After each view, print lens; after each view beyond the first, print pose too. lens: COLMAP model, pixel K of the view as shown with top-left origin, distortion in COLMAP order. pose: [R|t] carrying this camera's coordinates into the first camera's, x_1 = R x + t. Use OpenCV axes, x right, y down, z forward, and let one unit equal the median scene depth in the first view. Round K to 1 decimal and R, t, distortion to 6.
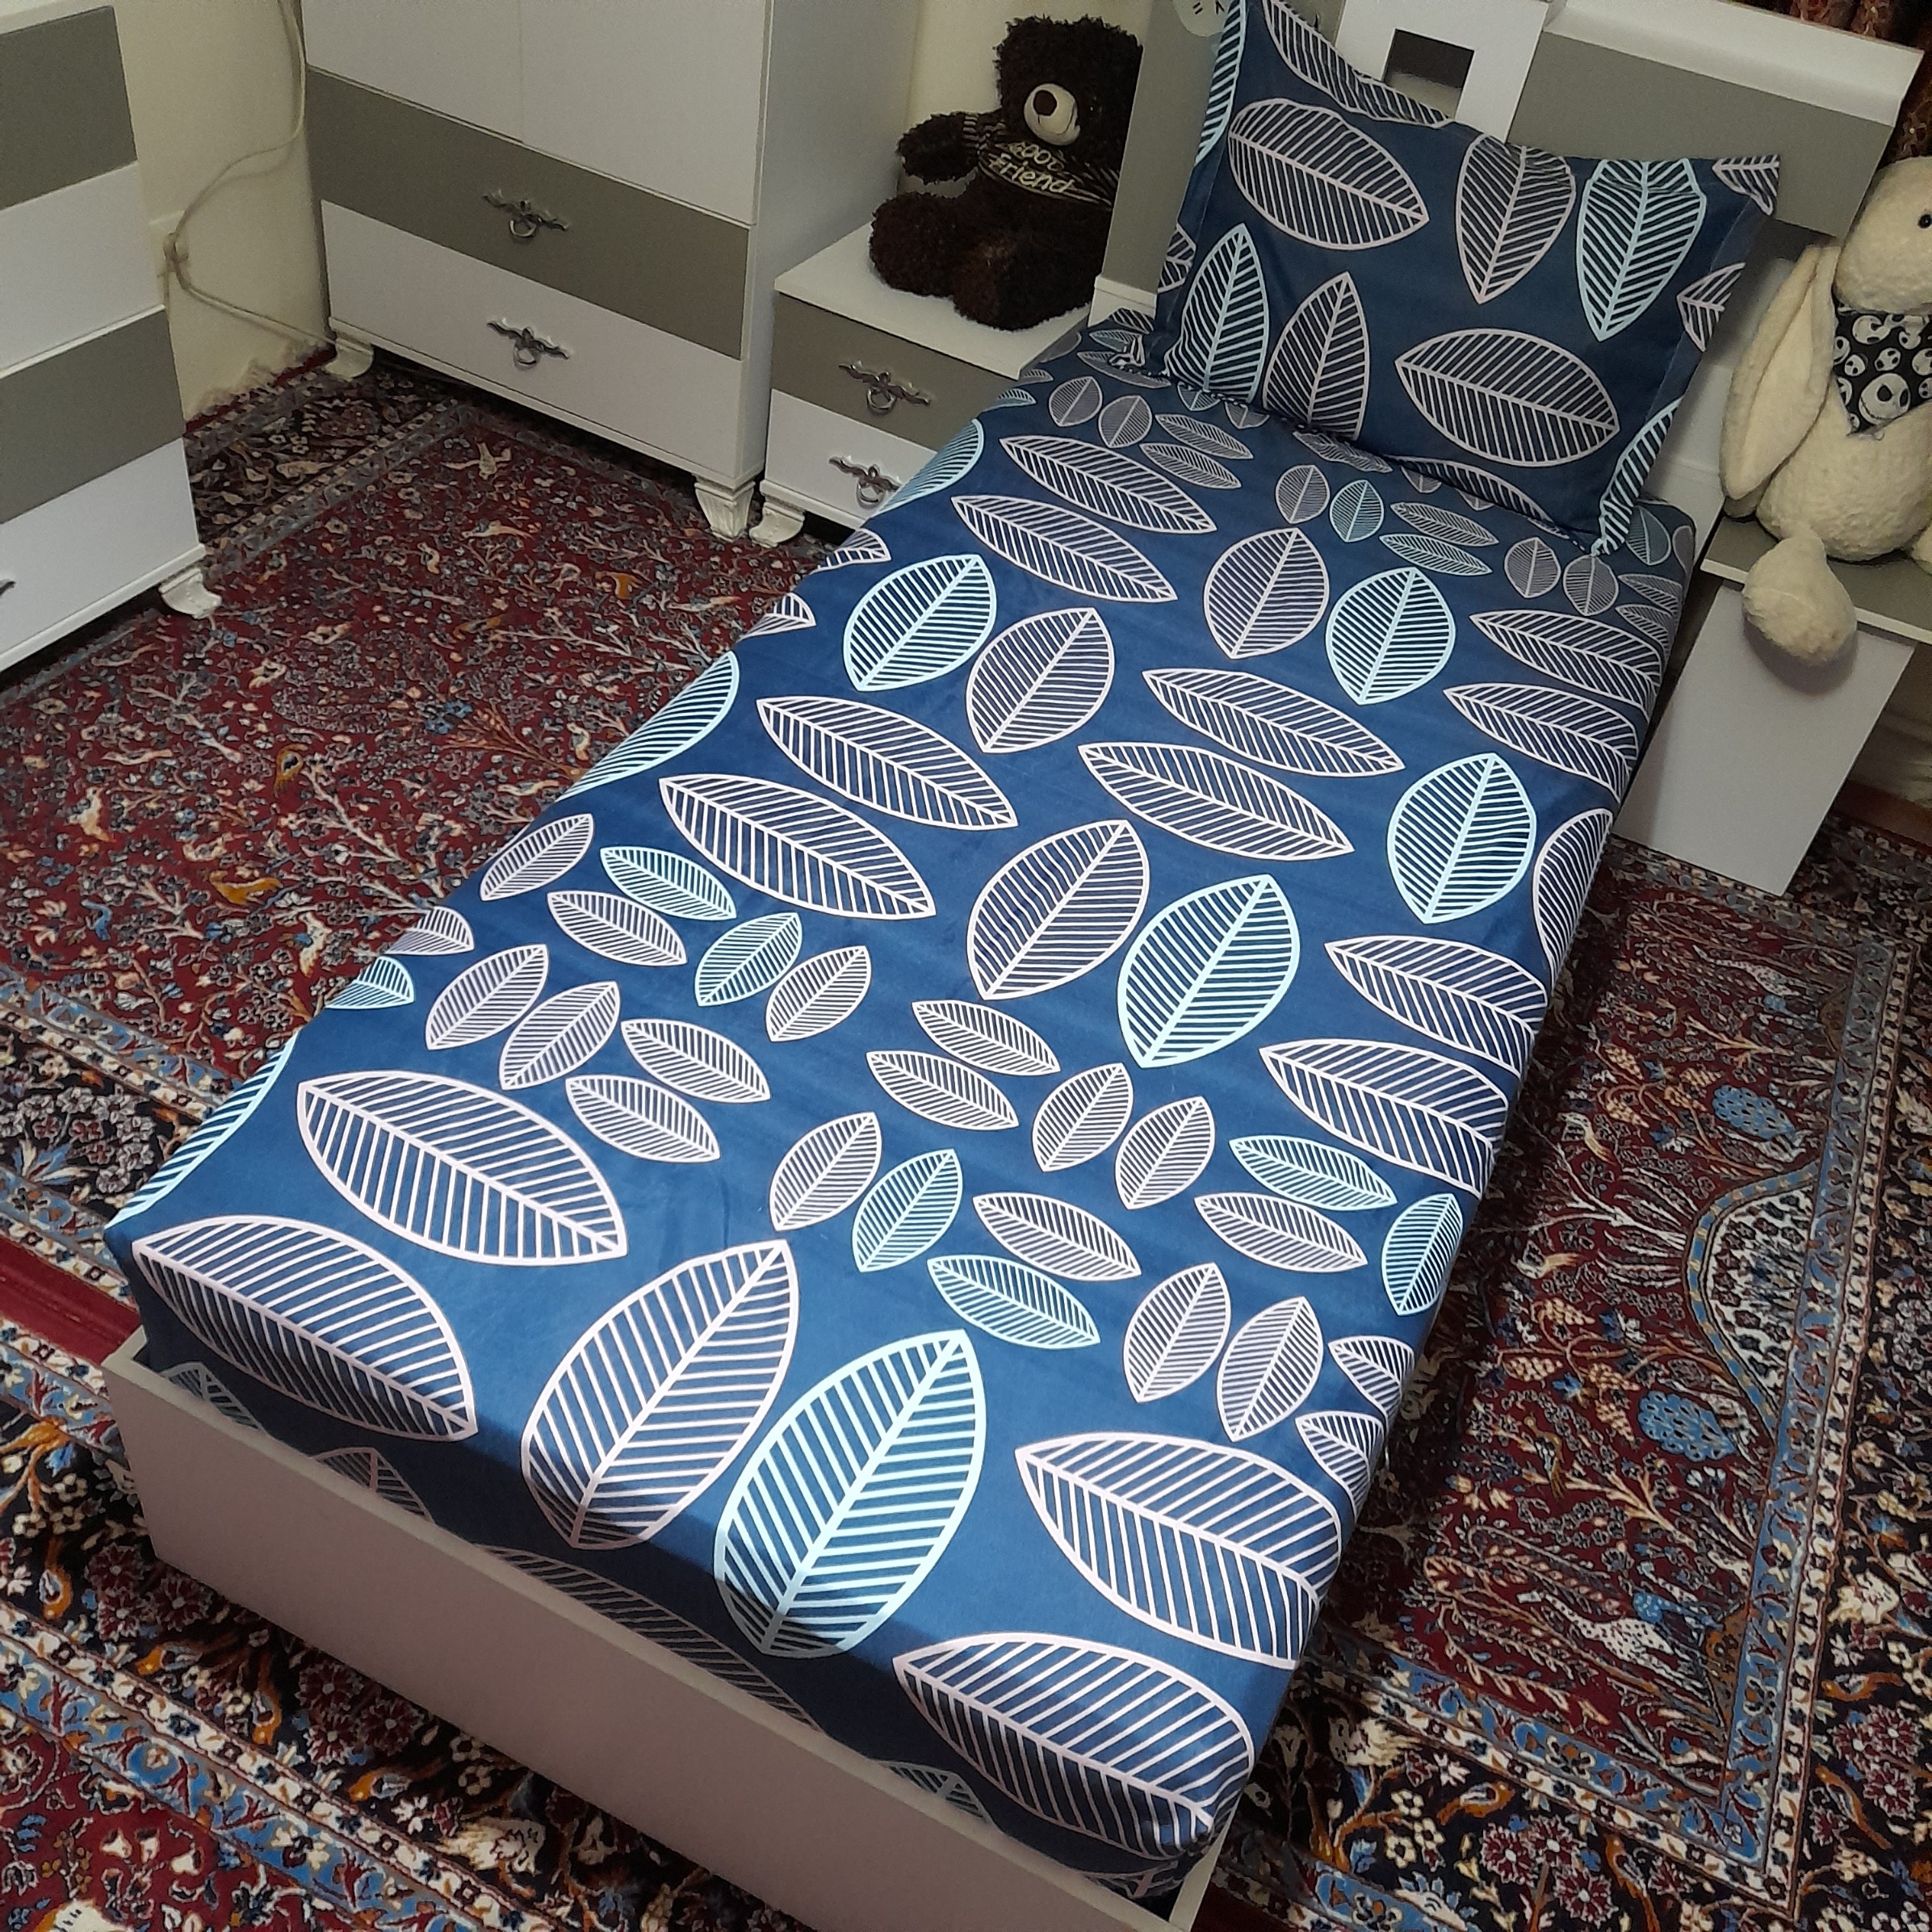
lens RADIAL K [[1913.6, 0, 965.5], [0, 1913.6, 993.2], [0, 0, 1]] dist [0.053281, -0.042408]
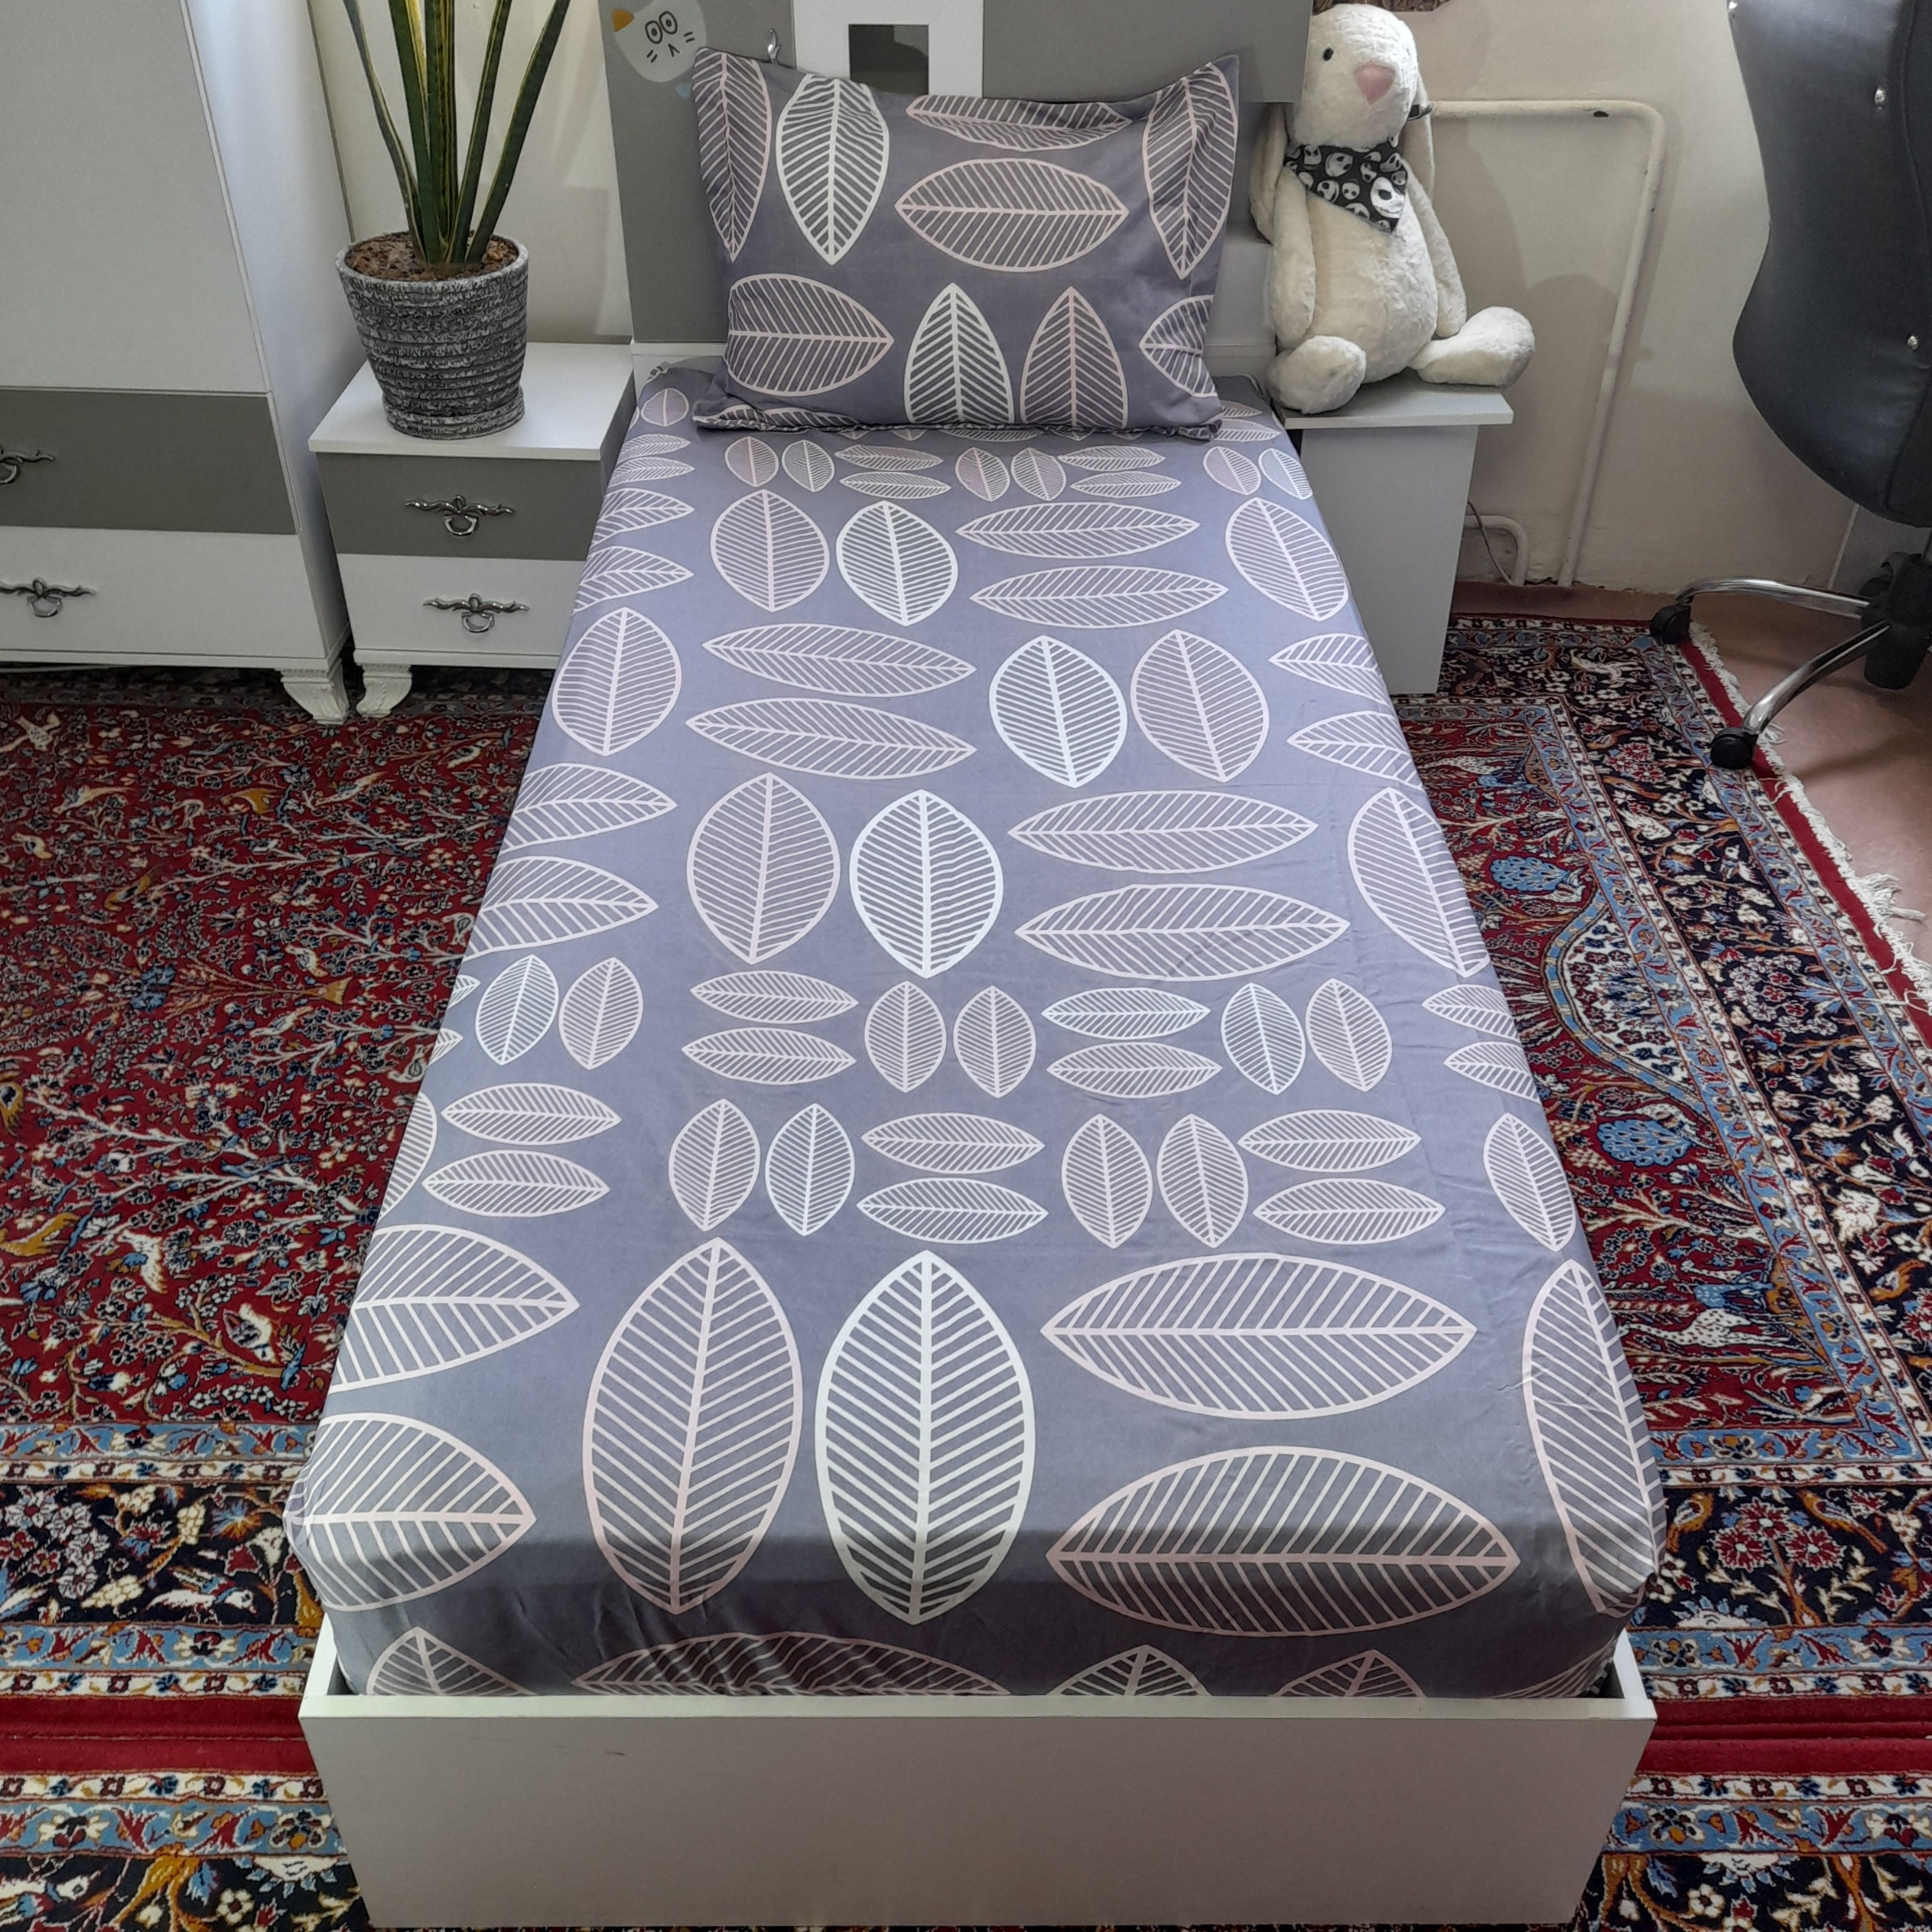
lens RADIAL K [[1908.9, 0, 970.0], [0, 1908.9, 999.4], [0, 0, 1]] dist [0.065797, -0.077727]
pose [[0.891582, -0.368602, 0.263086, -0.212807], [0.382200, 0.924080, -0.000552, 0.009509], [-0.242909, 0.101043, 0.964772, 0.051437]]
